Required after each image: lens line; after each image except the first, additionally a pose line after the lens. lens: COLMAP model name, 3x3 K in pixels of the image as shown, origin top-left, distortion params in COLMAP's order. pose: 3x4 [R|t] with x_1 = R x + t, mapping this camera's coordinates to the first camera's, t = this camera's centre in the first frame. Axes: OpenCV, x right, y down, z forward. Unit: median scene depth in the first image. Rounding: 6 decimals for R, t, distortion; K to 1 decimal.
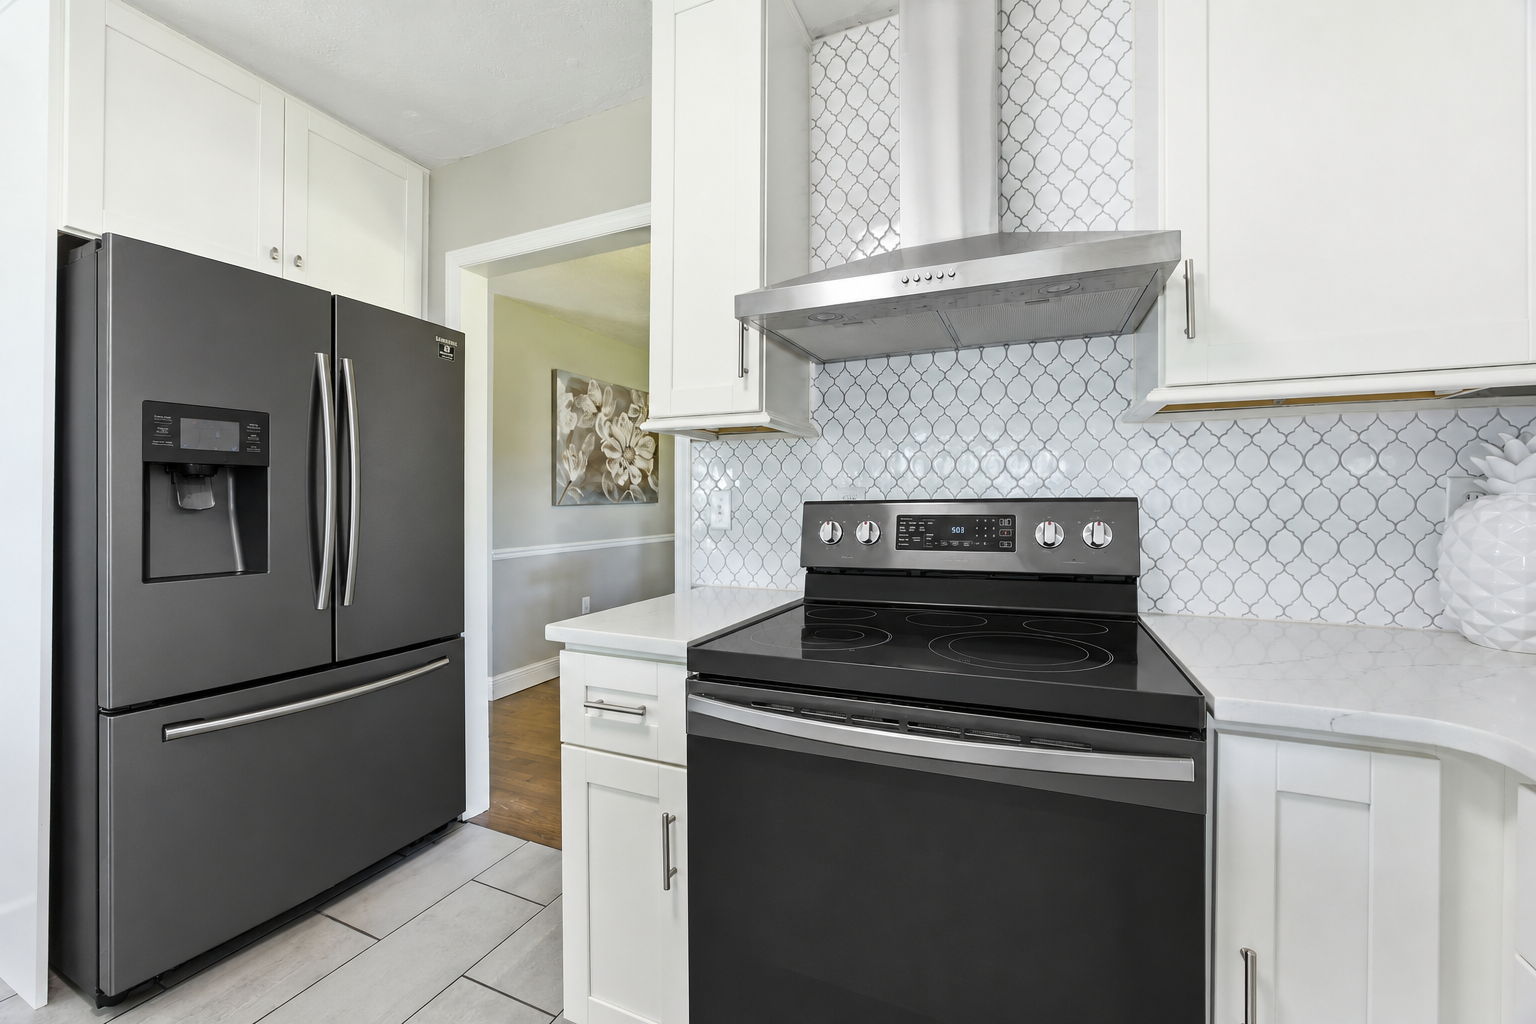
lens RADIAL K [[585.6, 0, 774.6], [0, 585.6, 503.3], [0, 0, 1]] dist [-0.010715, 0.000255]
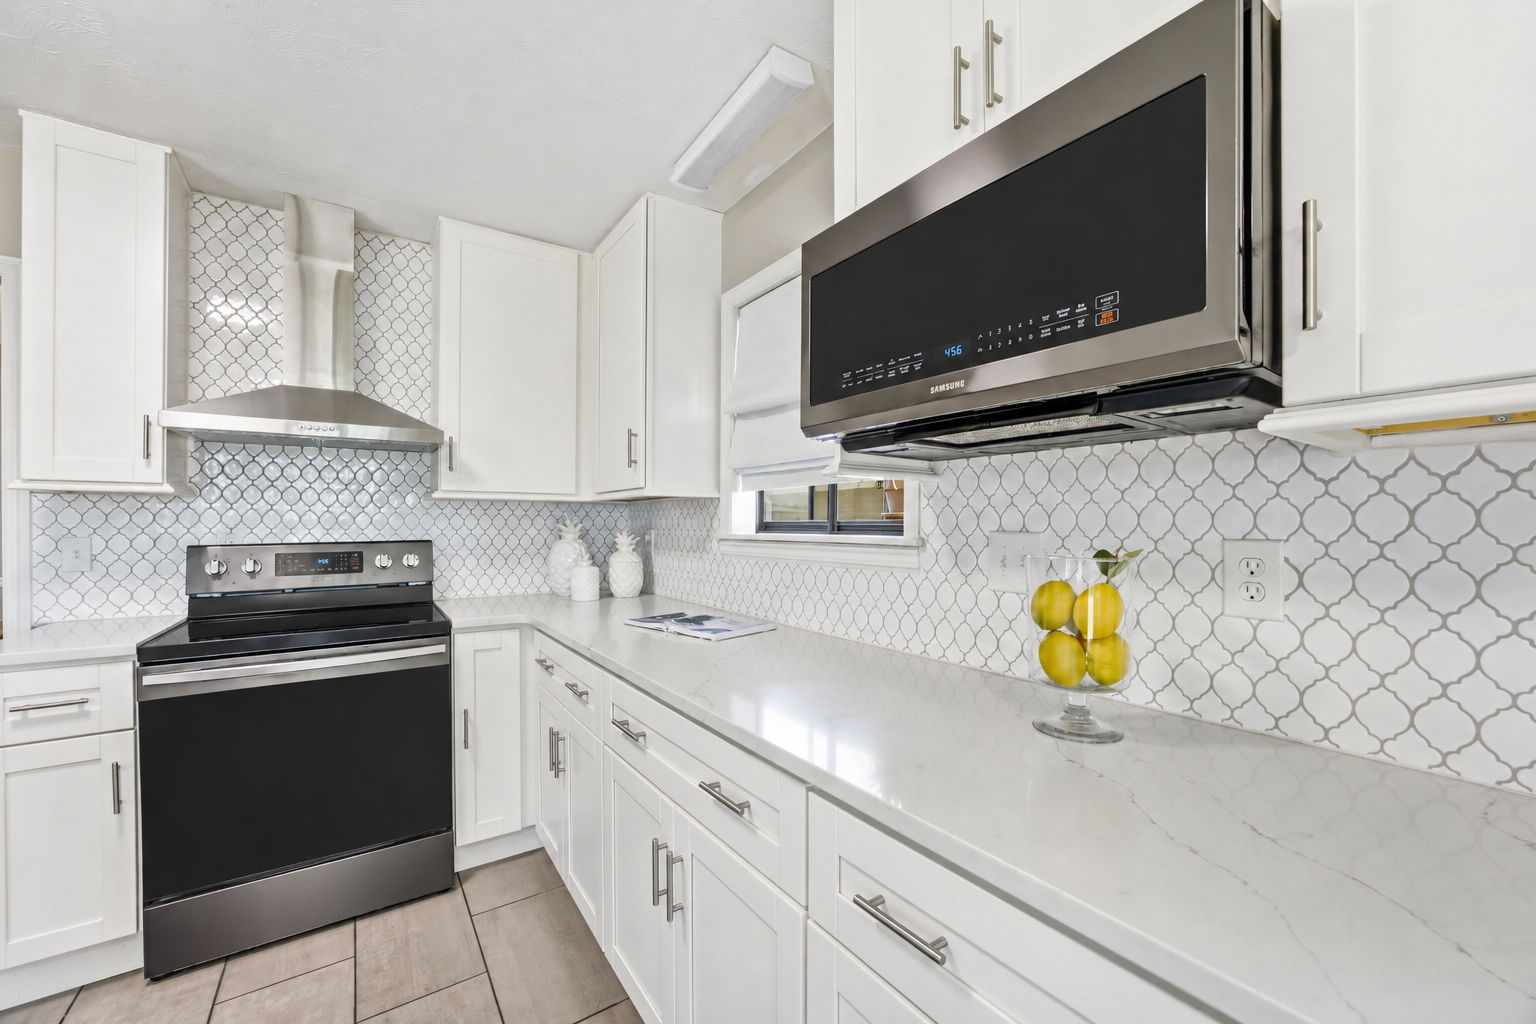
lens RADIAL K [[640.8, 0, 790.7], [0, 640.8, 527.8], [0, 0, 1]] dist [-0.014911, 0.000073]
pose [[0.517855, -0.005575, 0.855450, -0.569606], [-0.001375, 0.999972, 0.007349, -0.067459], [-0.855468, -0.004982, 0.517832, -1.112808]]
